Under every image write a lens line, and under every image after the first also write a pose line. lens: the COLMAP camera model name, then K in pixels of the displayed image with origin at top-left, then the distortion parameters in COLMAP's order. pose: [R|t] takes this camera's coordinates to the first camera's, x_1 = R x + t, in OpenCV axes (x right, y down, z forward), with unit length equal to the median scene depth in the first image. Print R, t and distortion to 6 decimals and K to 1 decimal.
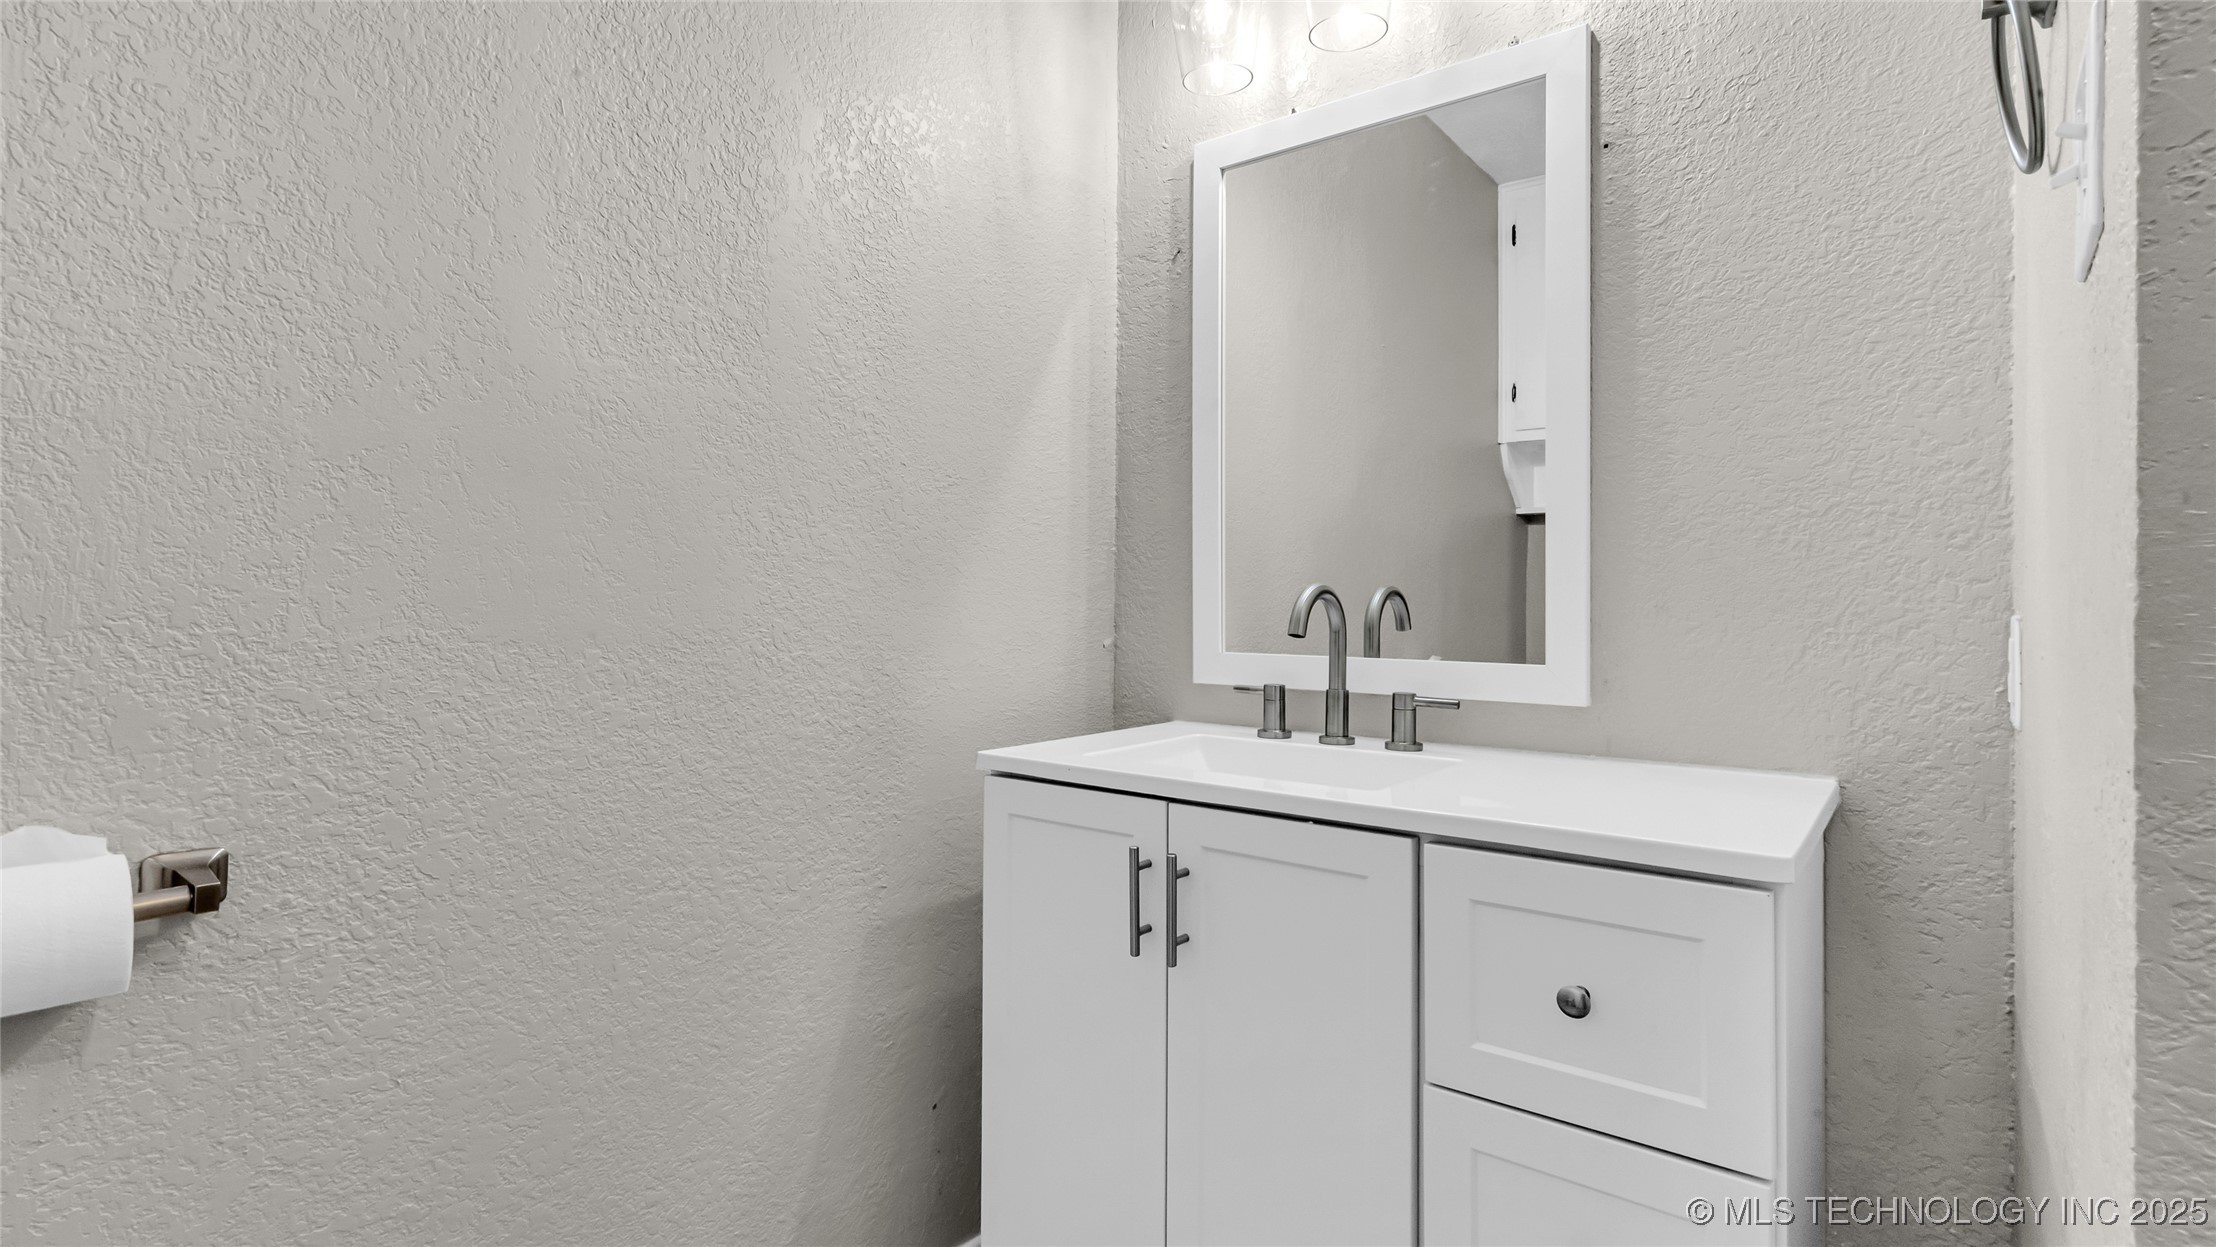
lens RADIAL K [[1042.4, 0, 1097.7], [0, 1042.4, 619.4], [0, 0, 1]] dist [-0.001780, 0.000285]
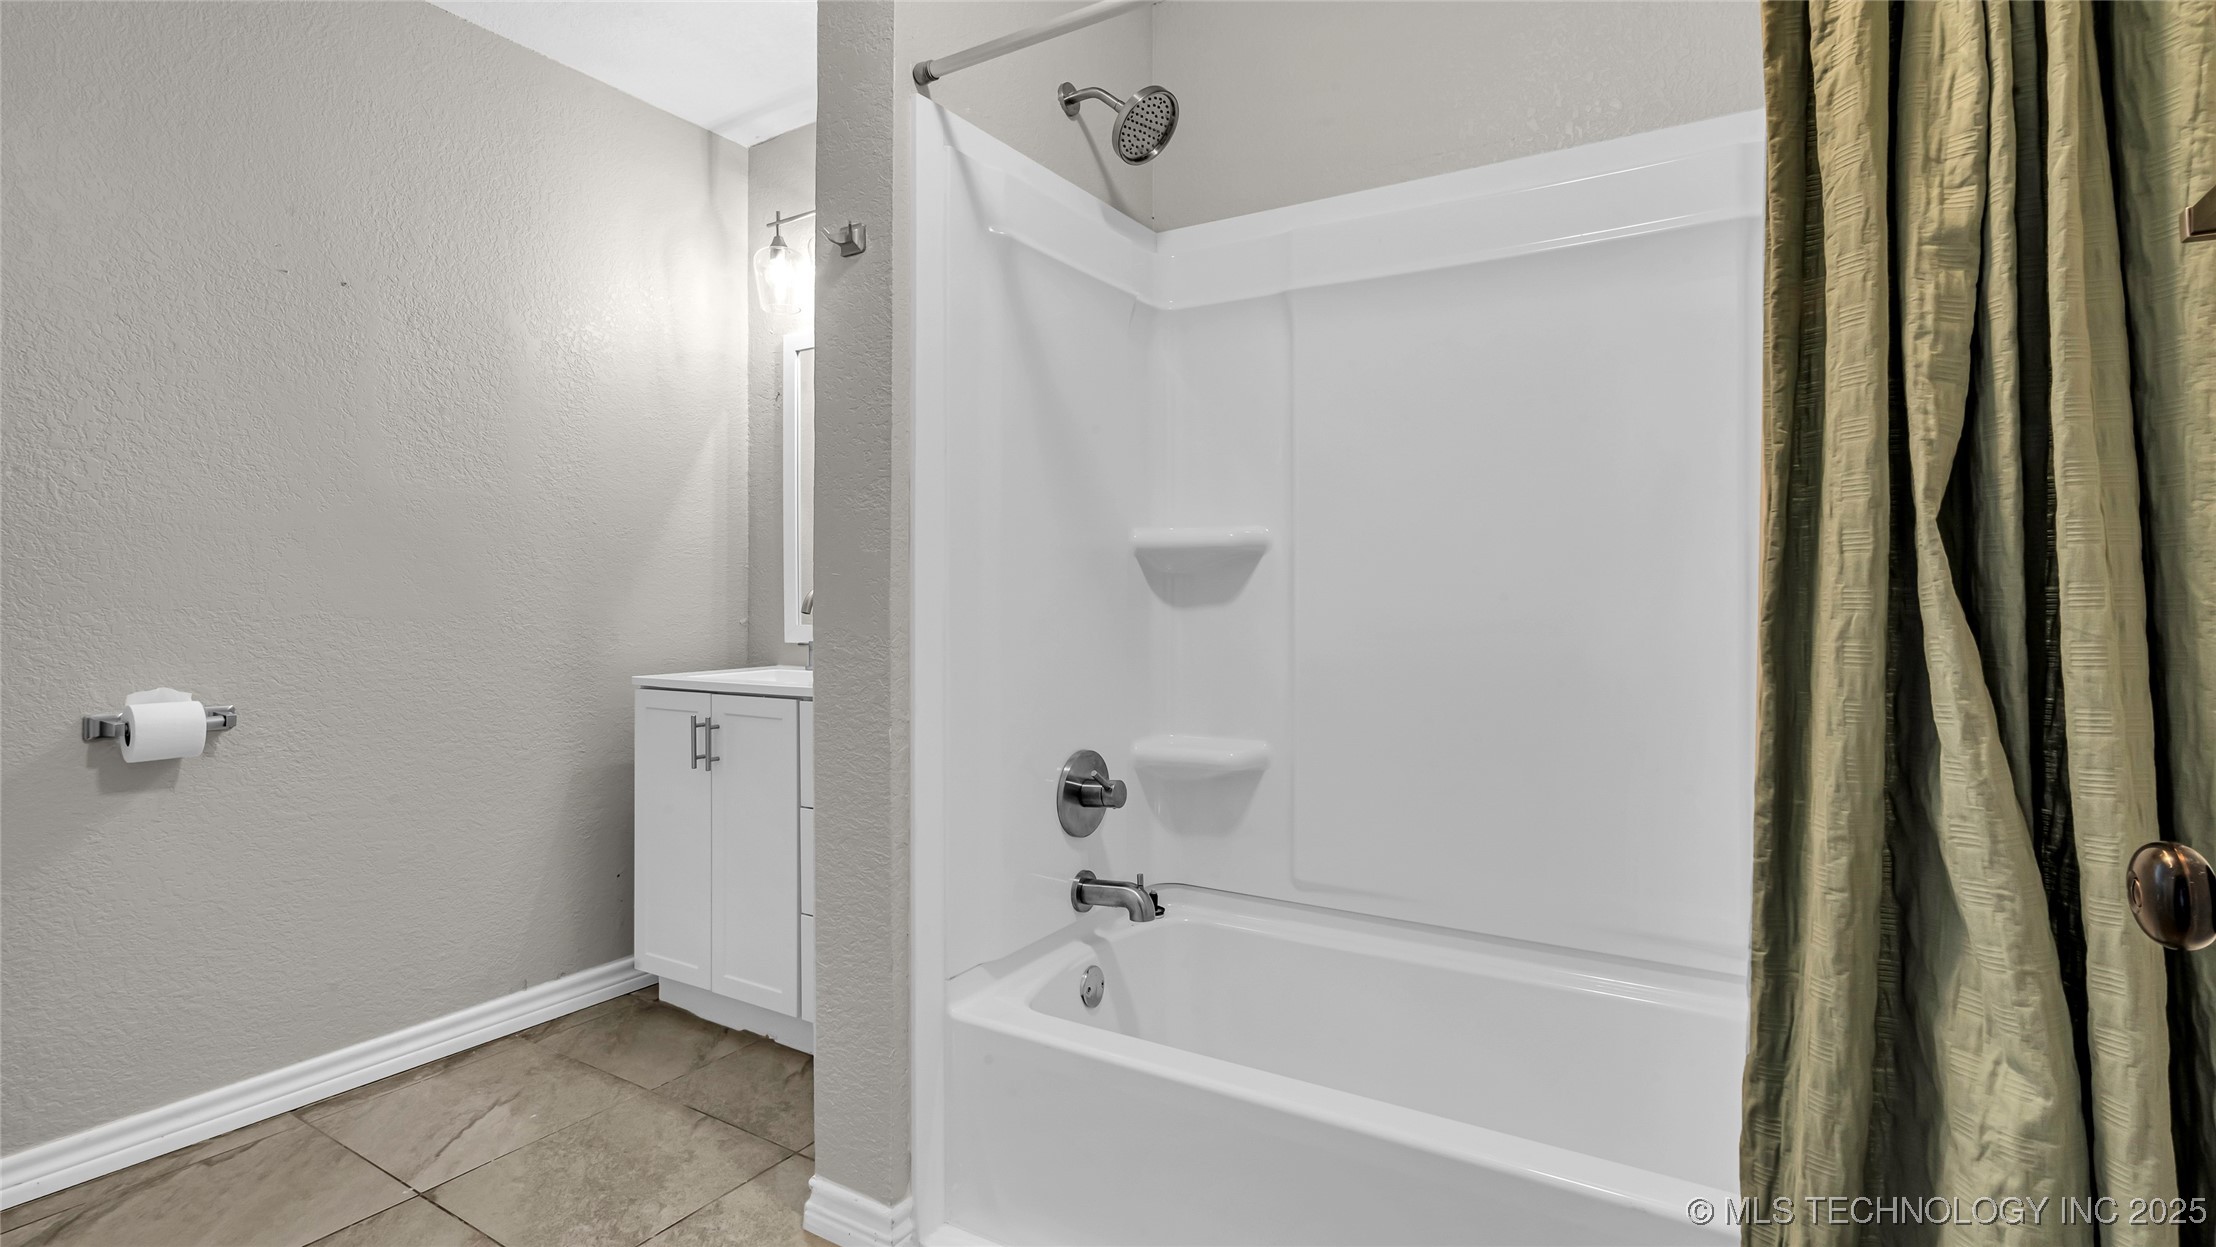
lens RADIAL K [[1033.1, 0, 1110.0], [0, 1033.1, 610.2], [0, 0, 1]] dist [0.001578, -0.000074]
pose [[0.993794, -0.008696, 0.110896, 0.535138], [0.009325, 0.999943, -0.005155, 0.024222], [-0.110845, 0.006157, 0.993819, -0.950644]]
